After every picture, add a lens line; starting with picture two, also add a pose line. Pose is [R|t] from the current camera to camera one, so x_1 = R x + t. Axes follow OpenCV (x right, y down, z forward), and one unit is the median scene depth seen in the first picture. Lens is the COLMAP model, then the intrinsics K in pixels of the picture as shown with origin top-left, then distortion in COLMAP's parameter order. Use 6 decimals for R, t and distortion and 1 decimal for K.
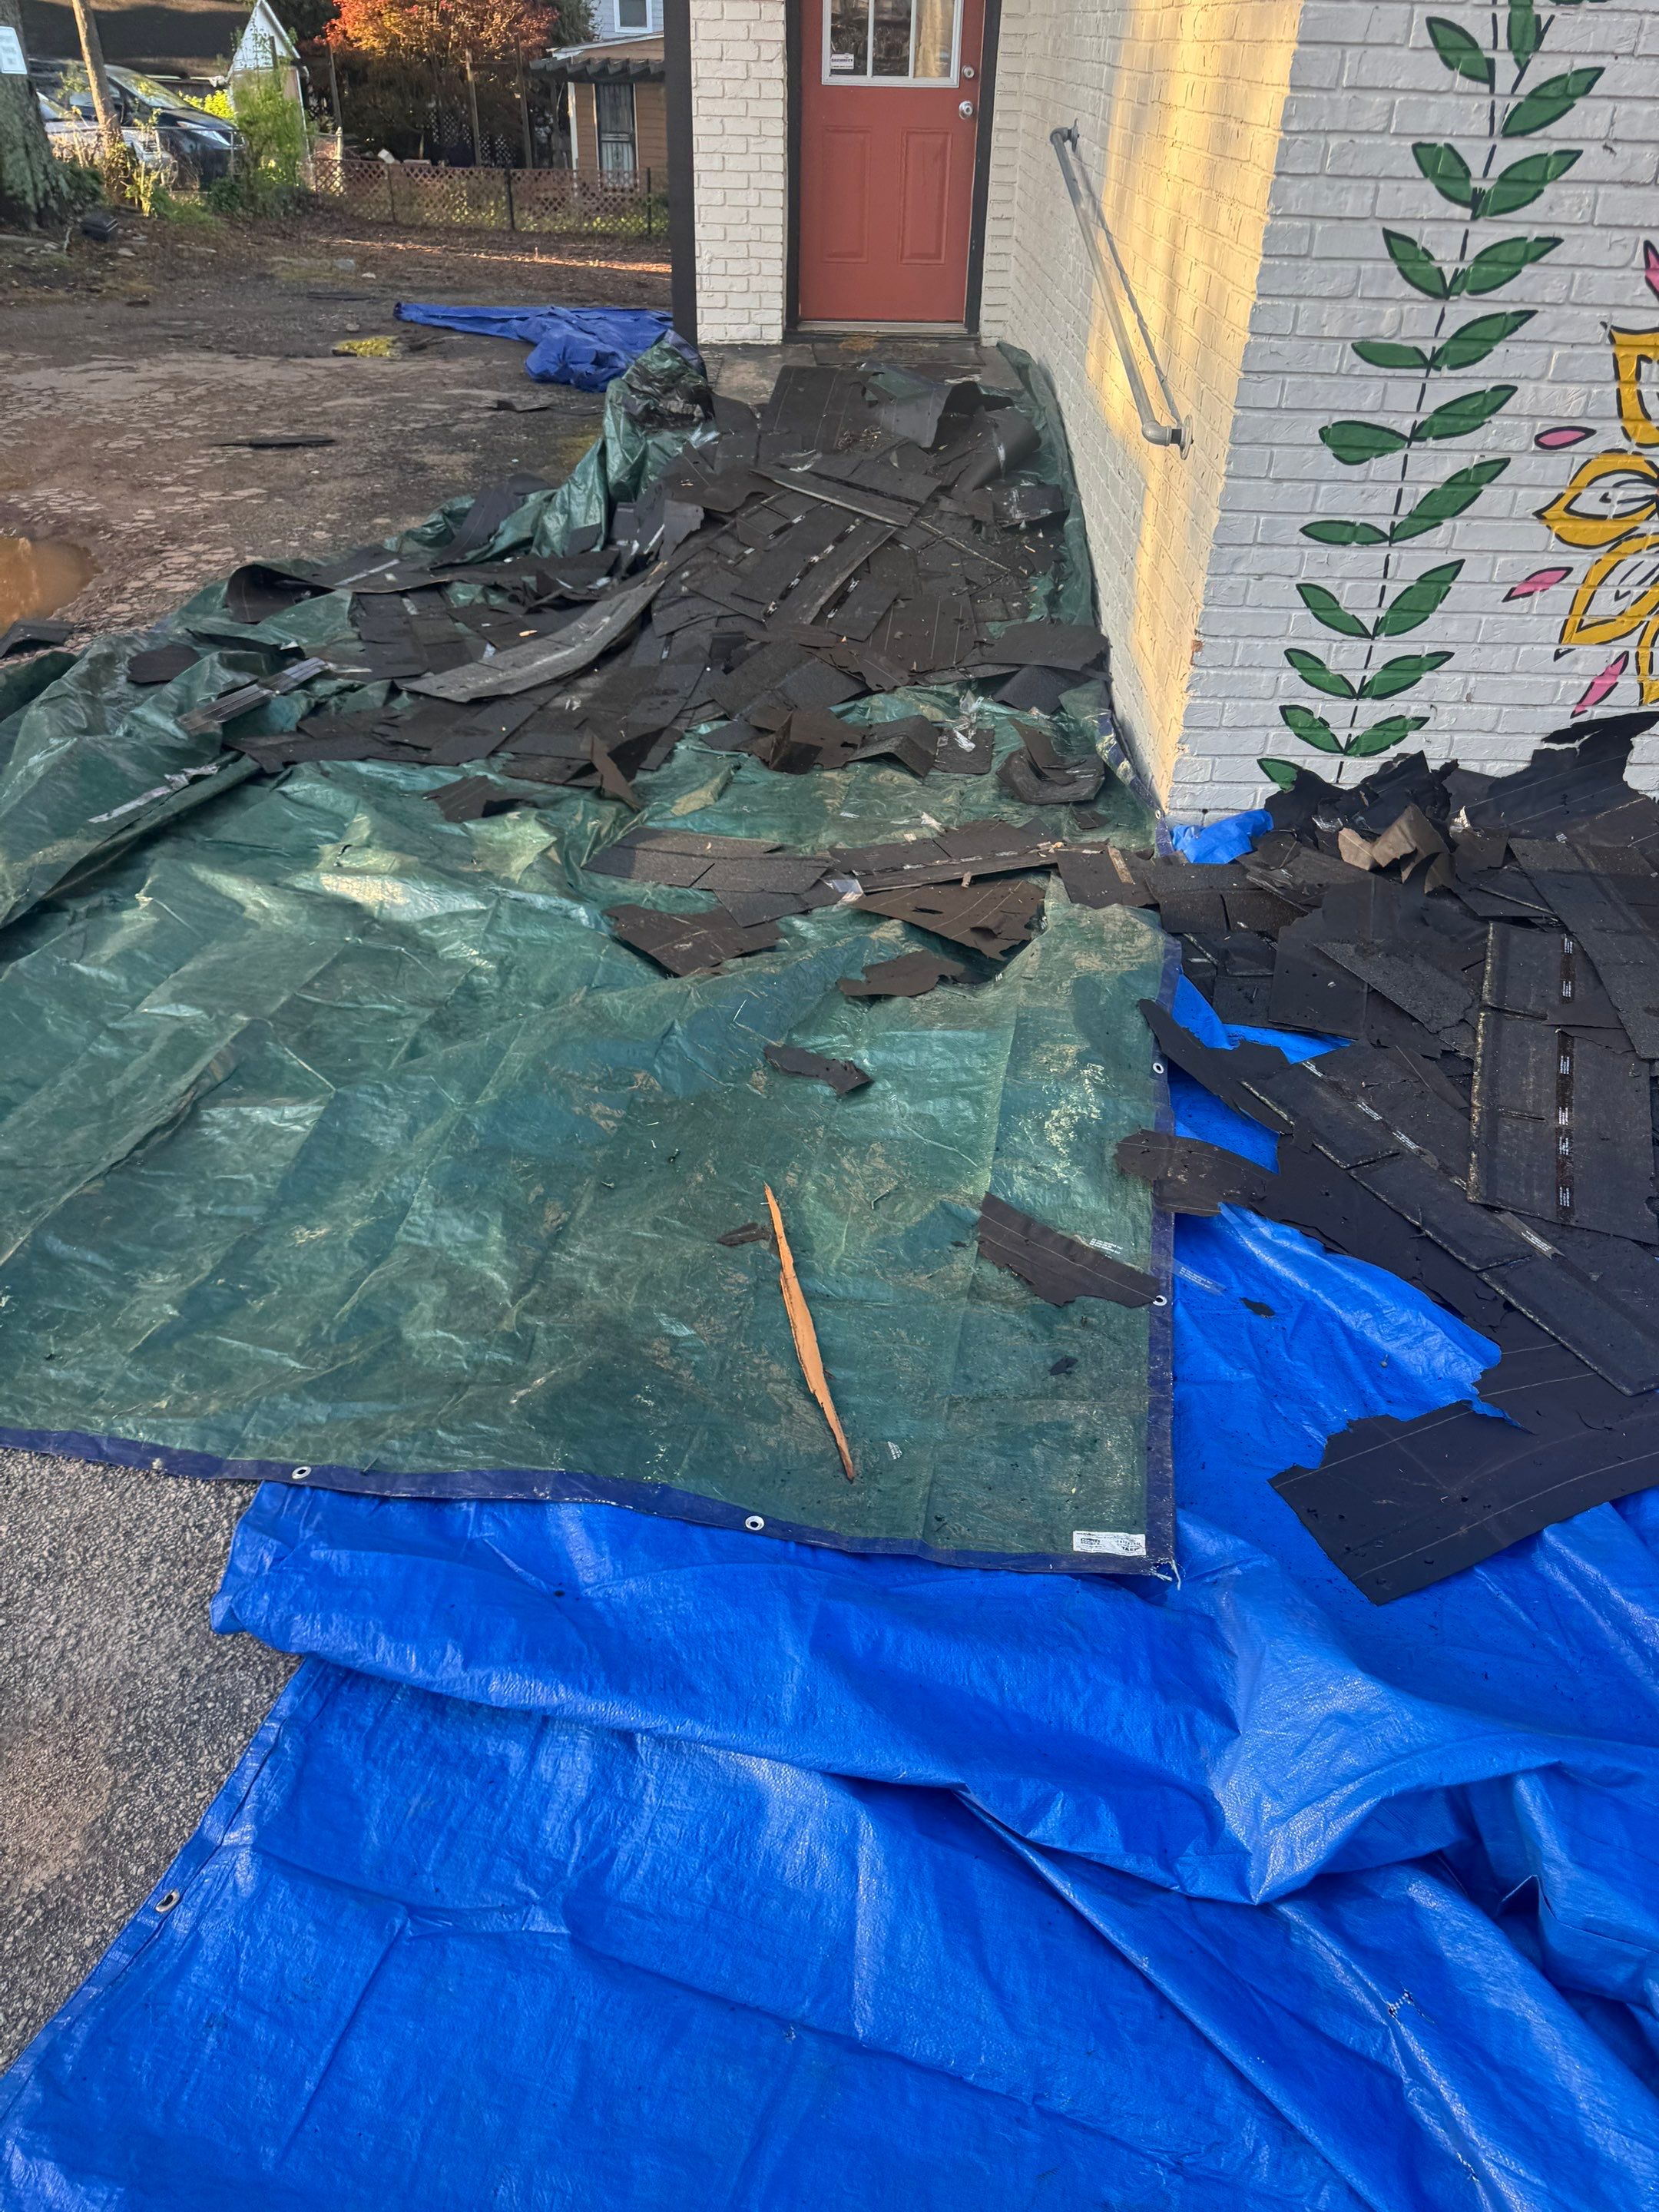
lens RADIAL K [[1563.4, 0, 829.5], [0, 1563.4, 1106.0], [0, 0, 1]] dist [0.007582, -0.001592]
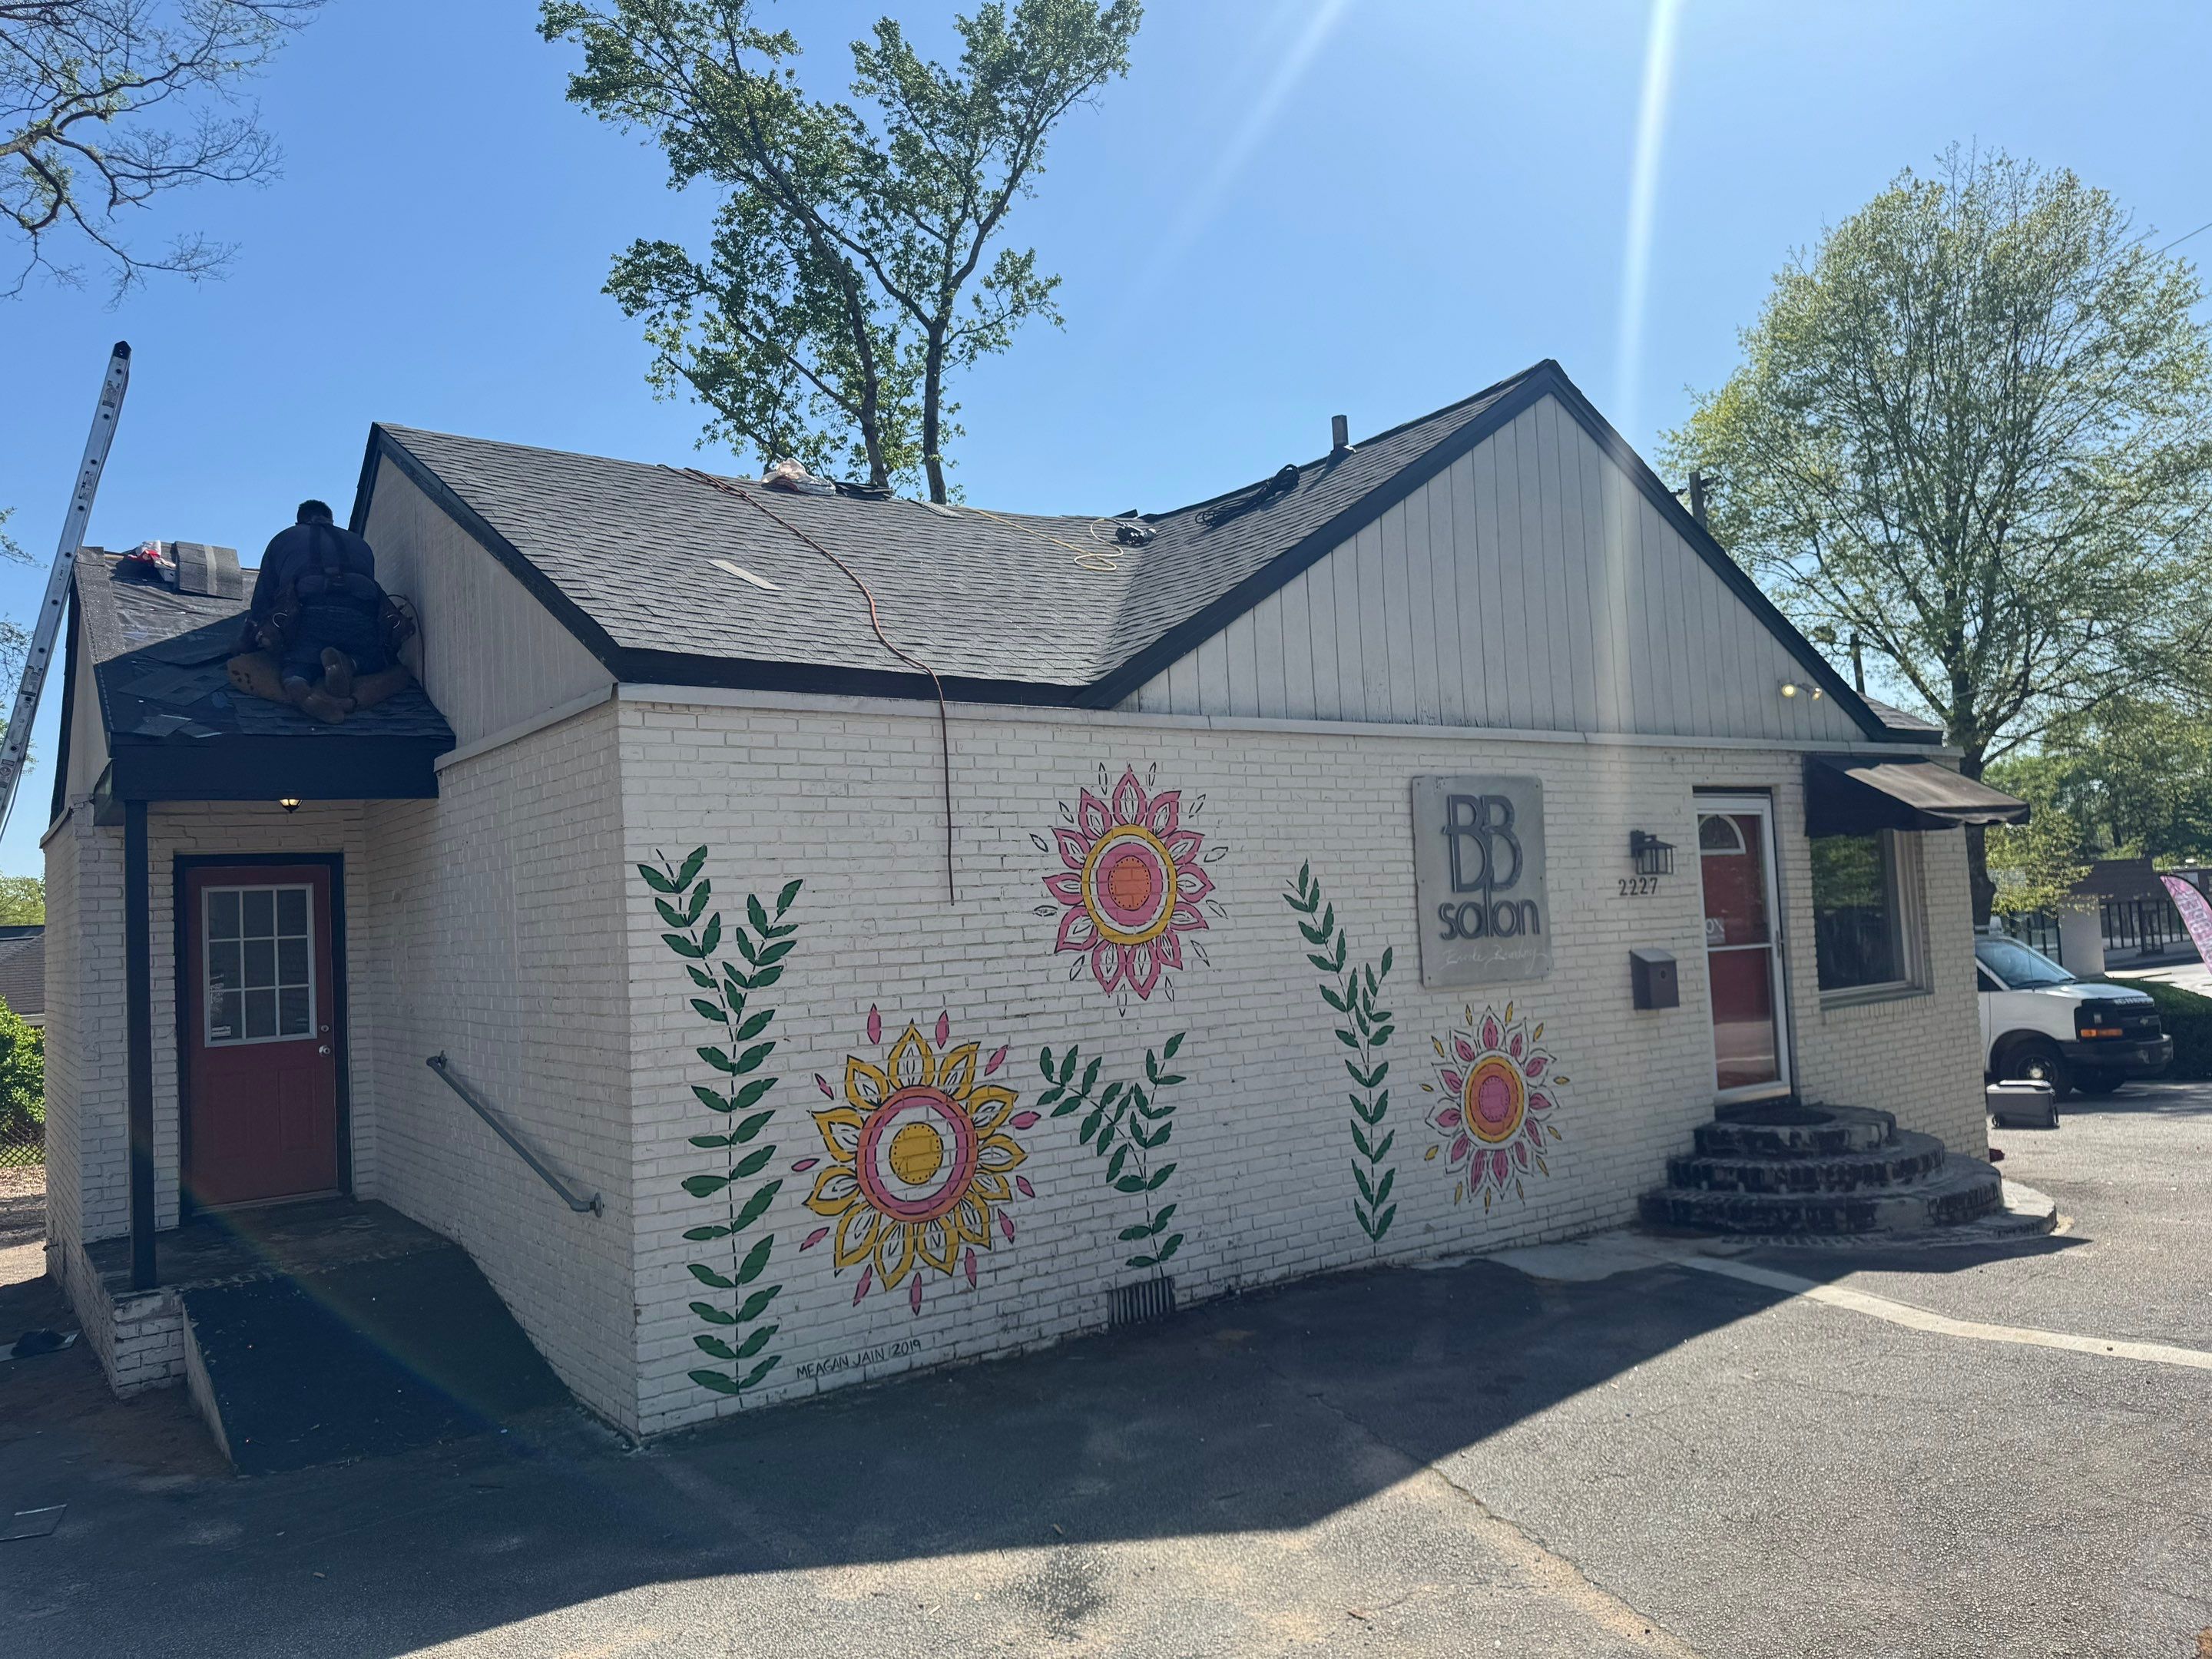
lens RADIAL K [[1575.4, 0, 1153.0], [0, 1575.4, 819.4], [0, 0, 1]] dist [0.114897, -0.185574]
pose [[0.790596, -0.028880, 0.611657, -0.381957], [0.401770, 0.778278, -0.482560, 0.362731], [-0.462103, 0.627255, 0.626907, -0.700615]]
